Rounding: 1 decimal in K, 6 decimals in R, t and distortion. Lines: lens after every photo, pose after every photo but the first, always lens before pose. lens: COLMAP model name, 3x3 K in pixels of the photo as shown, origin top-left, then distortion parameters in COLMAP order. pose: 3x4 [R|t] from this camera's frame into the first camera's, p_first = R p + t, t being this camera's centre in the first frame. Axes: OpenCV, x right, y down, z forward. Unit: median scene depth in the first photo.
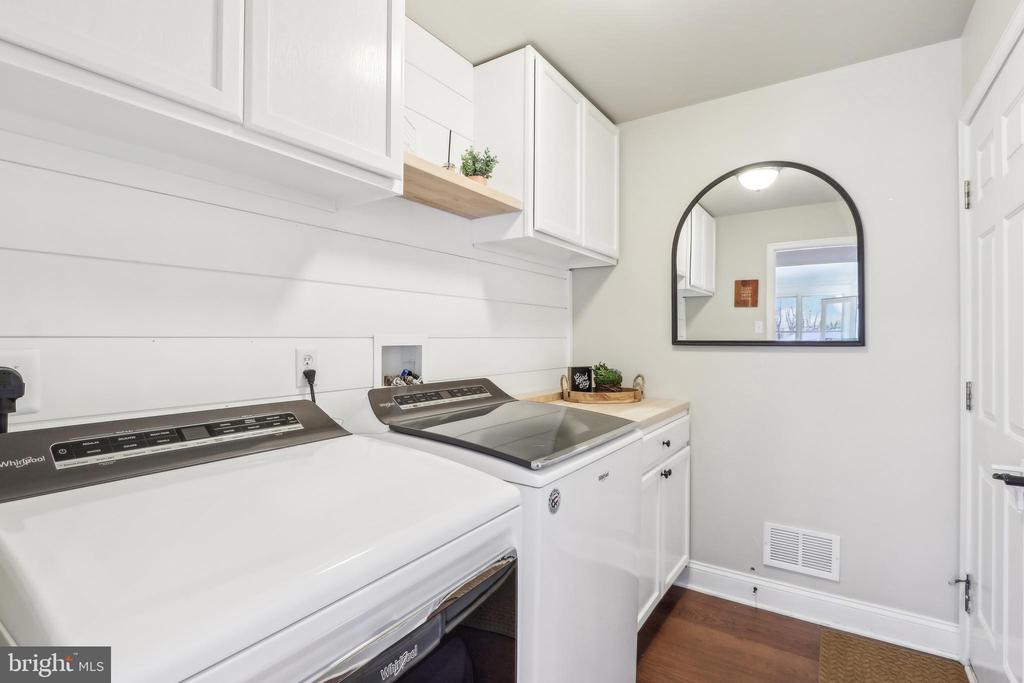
lens RADIAL K [[484.8, 0, 509.1], [0, 484.8, 342.9], [0, 0, 1]] dist [-0.025584, 0.007628]
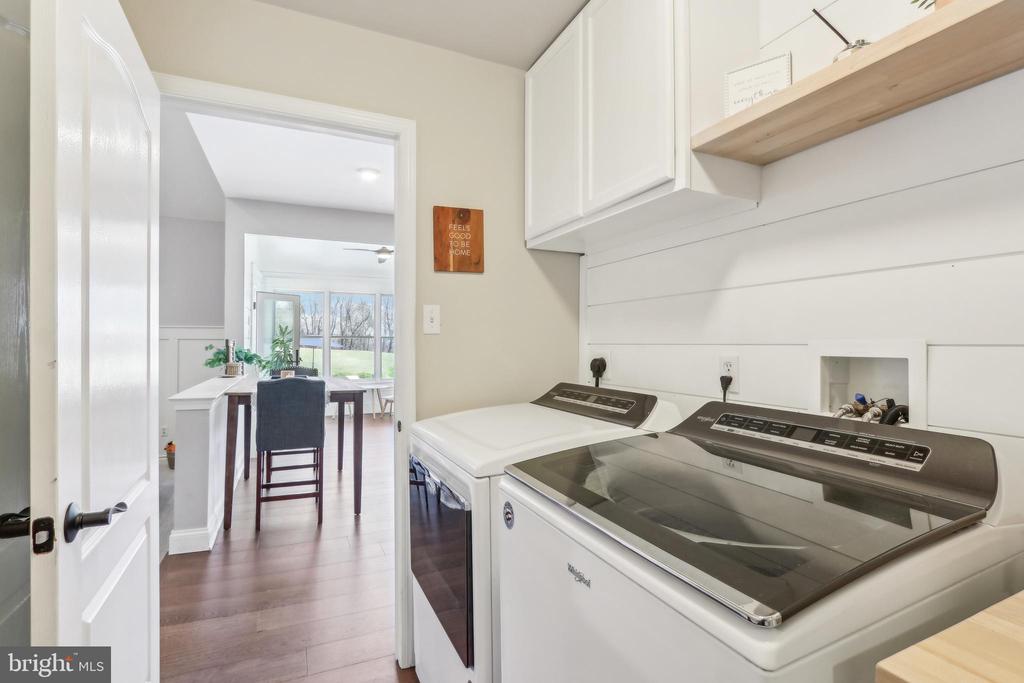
lens RADIAL K [[484.8, 0, 511.7], [0, 484.8, 337.7], [0, 0, 1]] dist [-0.025584, 0.007628]
pose [[-0.517931, -0.018232, -0.855228, 0.697520], [-0.017208, 0.999793, -0.010893, -0.006710], [0.855249, 0.009075, -0.518137, 1.152737]]
